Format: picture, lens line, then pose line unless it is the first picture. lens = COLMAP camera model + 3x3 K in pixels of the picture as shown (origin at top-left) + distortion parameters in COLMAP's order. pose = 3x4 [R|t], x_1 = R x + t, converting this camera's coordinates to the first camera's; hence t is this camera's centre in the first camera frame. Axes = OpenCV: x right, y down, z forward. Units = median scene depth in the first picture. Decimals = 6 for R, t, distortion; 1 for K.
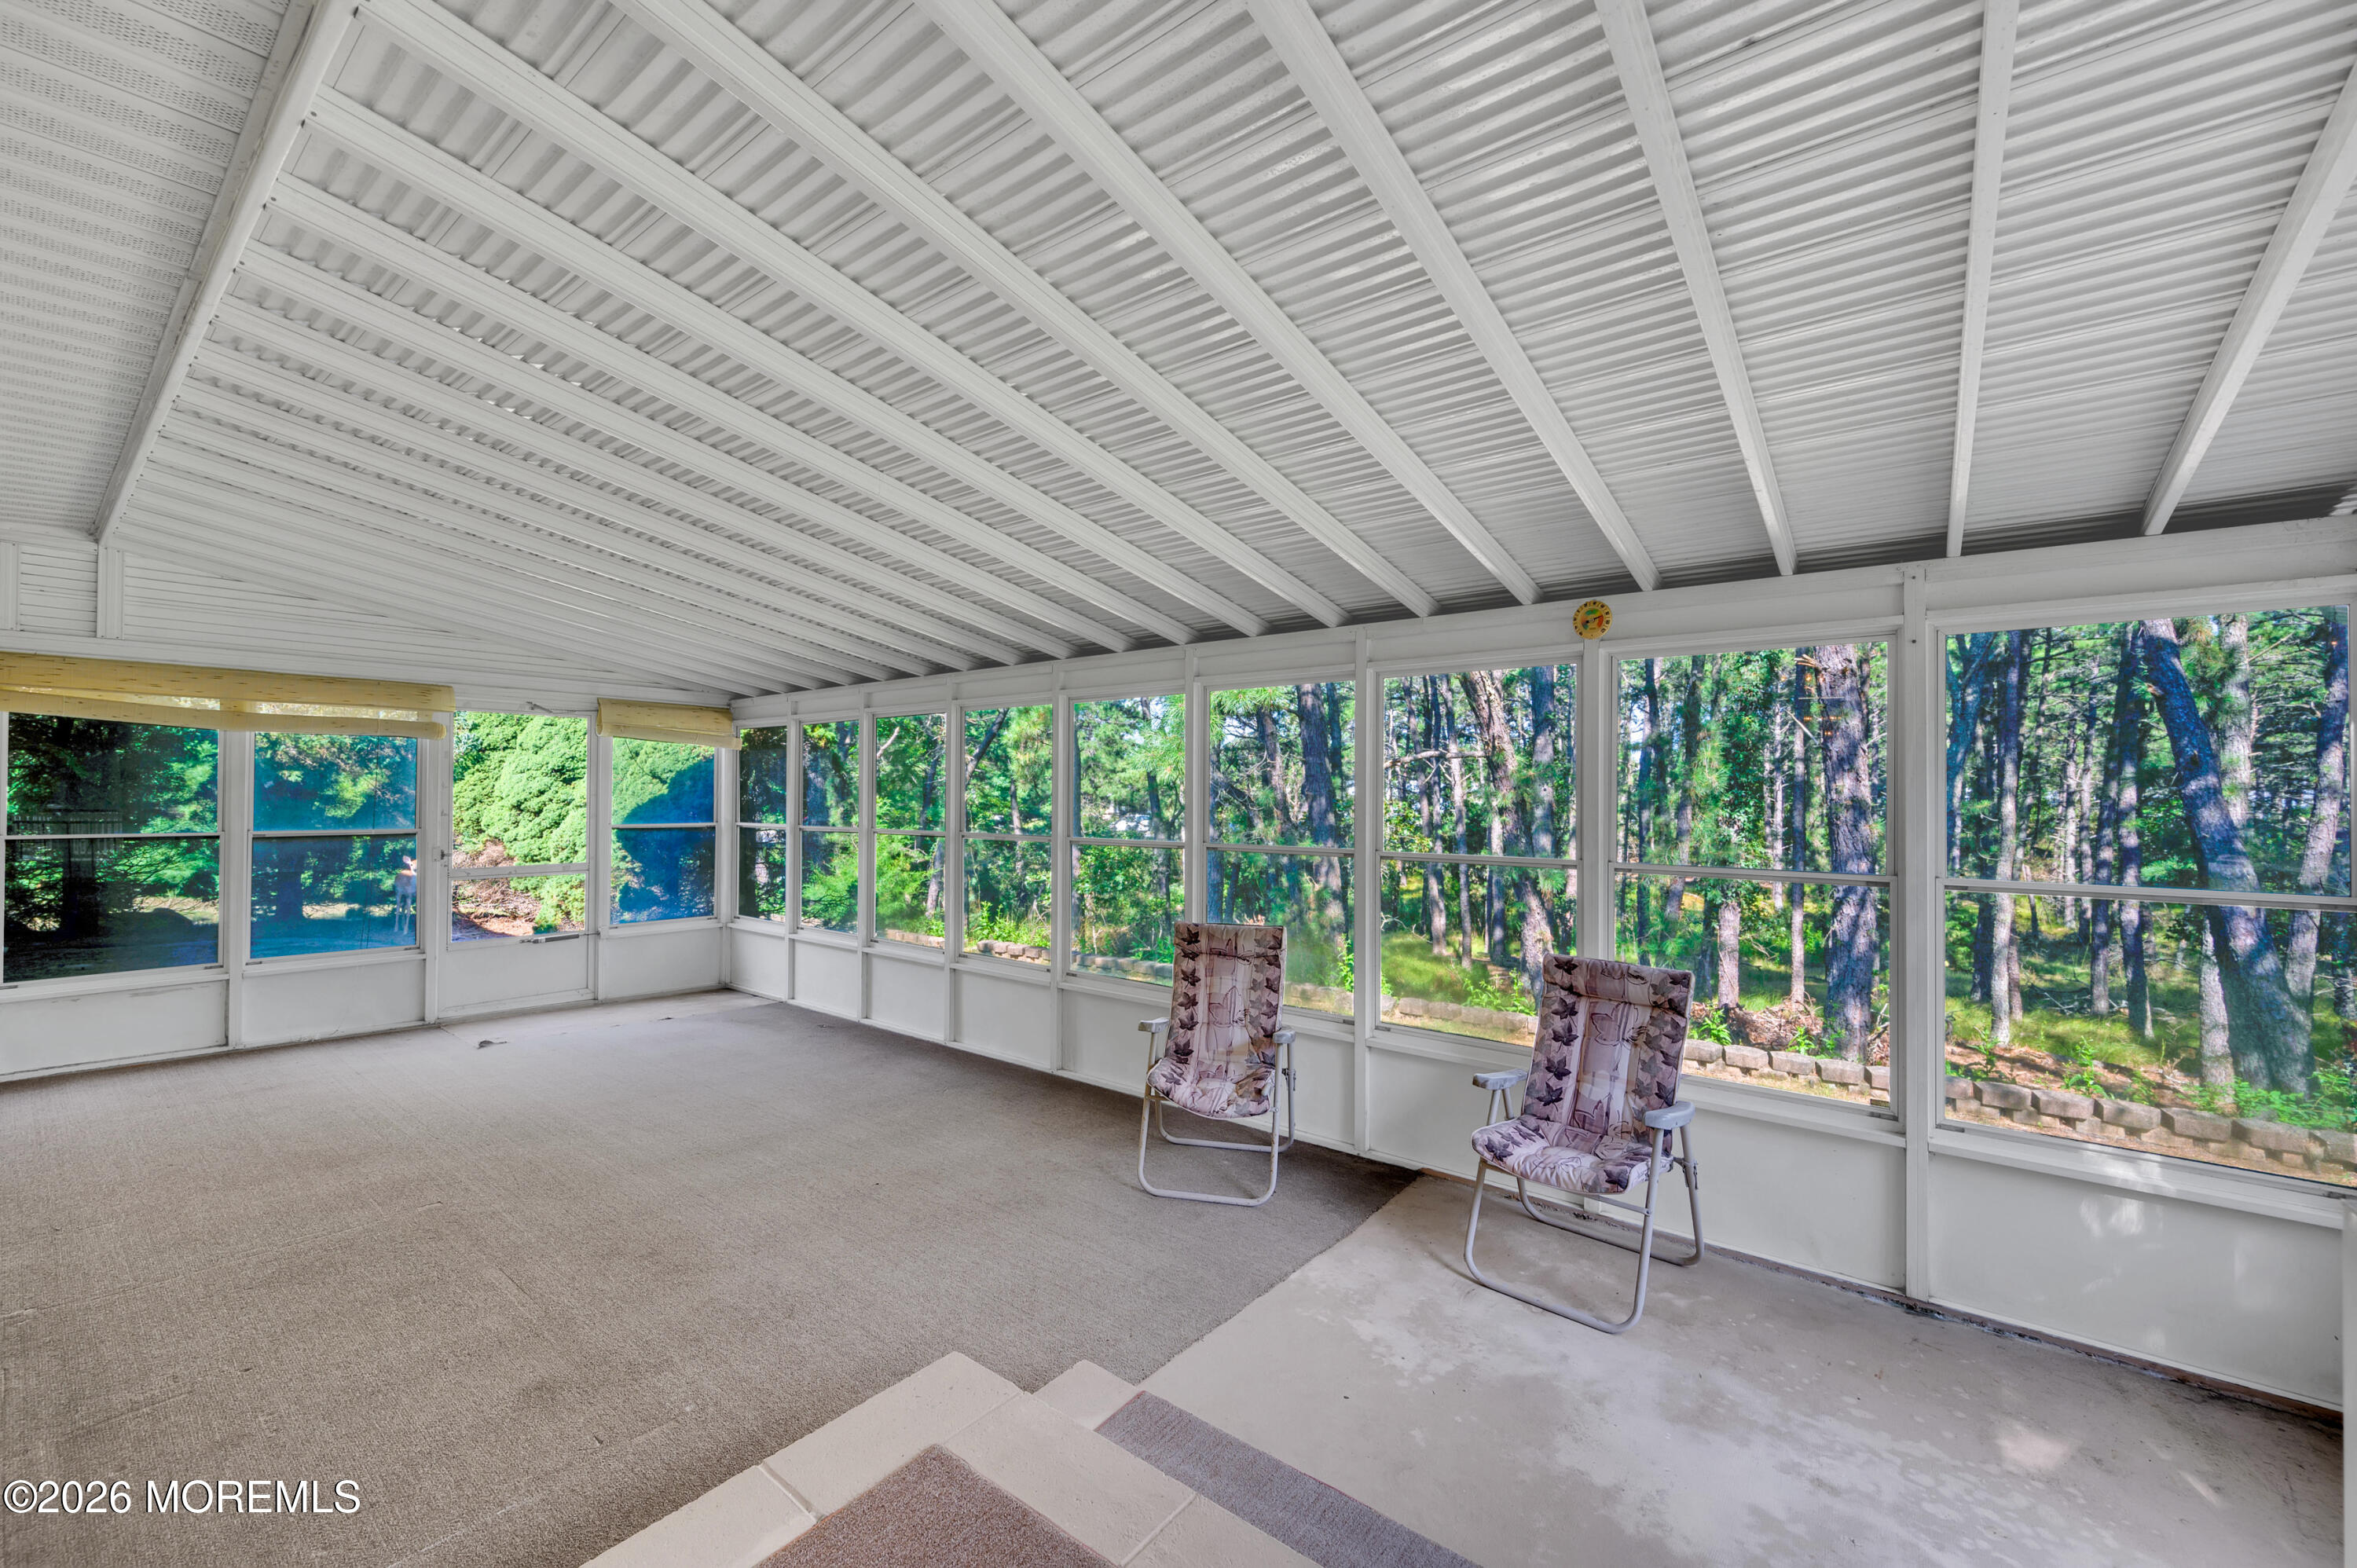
lens RADIAL K [[940.6, 0, 1177.3], [0, 940.6, 781.8], [0, 0, 1]] dist [-0.007229, -0.000013]
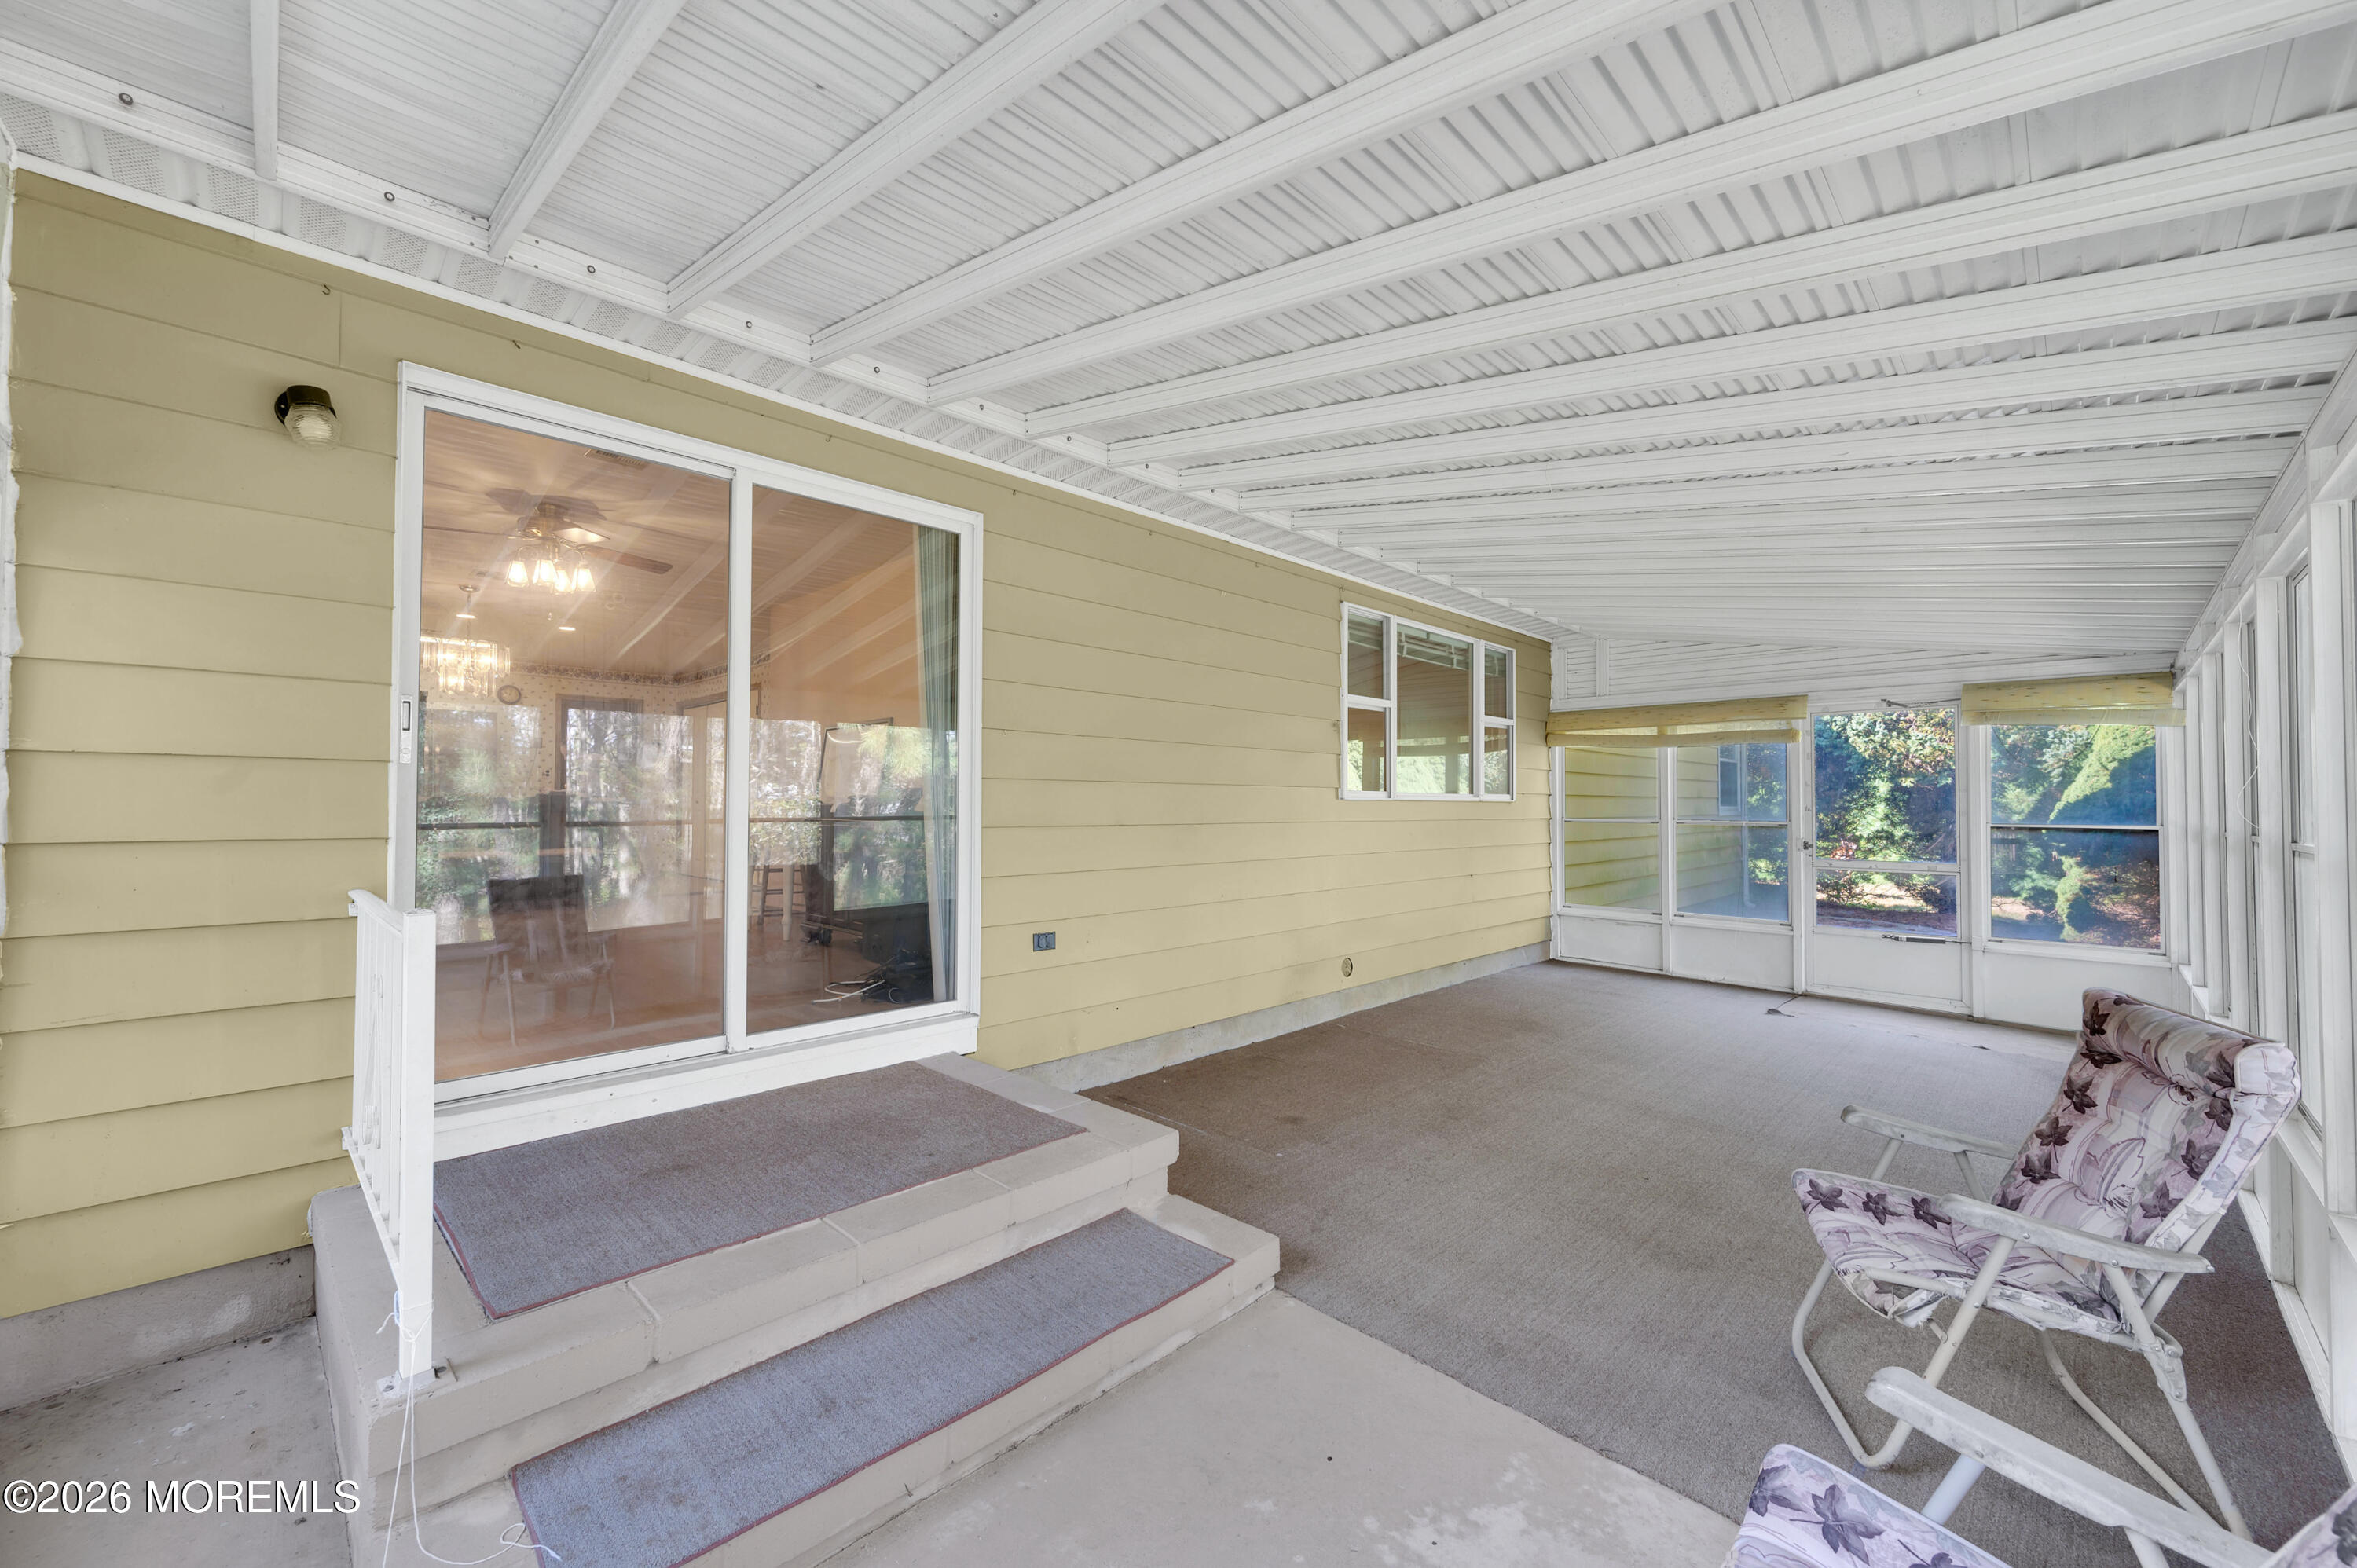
lens RADIAL K [[940.6, 0, 1177.3], [0, 940.6, 781.8], [0, 0, 1]] dist [-0.007229, -0.000013]
pose [[-0.115461, -0.029026, -0.992888, 0.479593], [0.011926, 0.999460, -0.030605, 0.030783], [0.993240, -0.015375, -0.115053, 0.433677]]
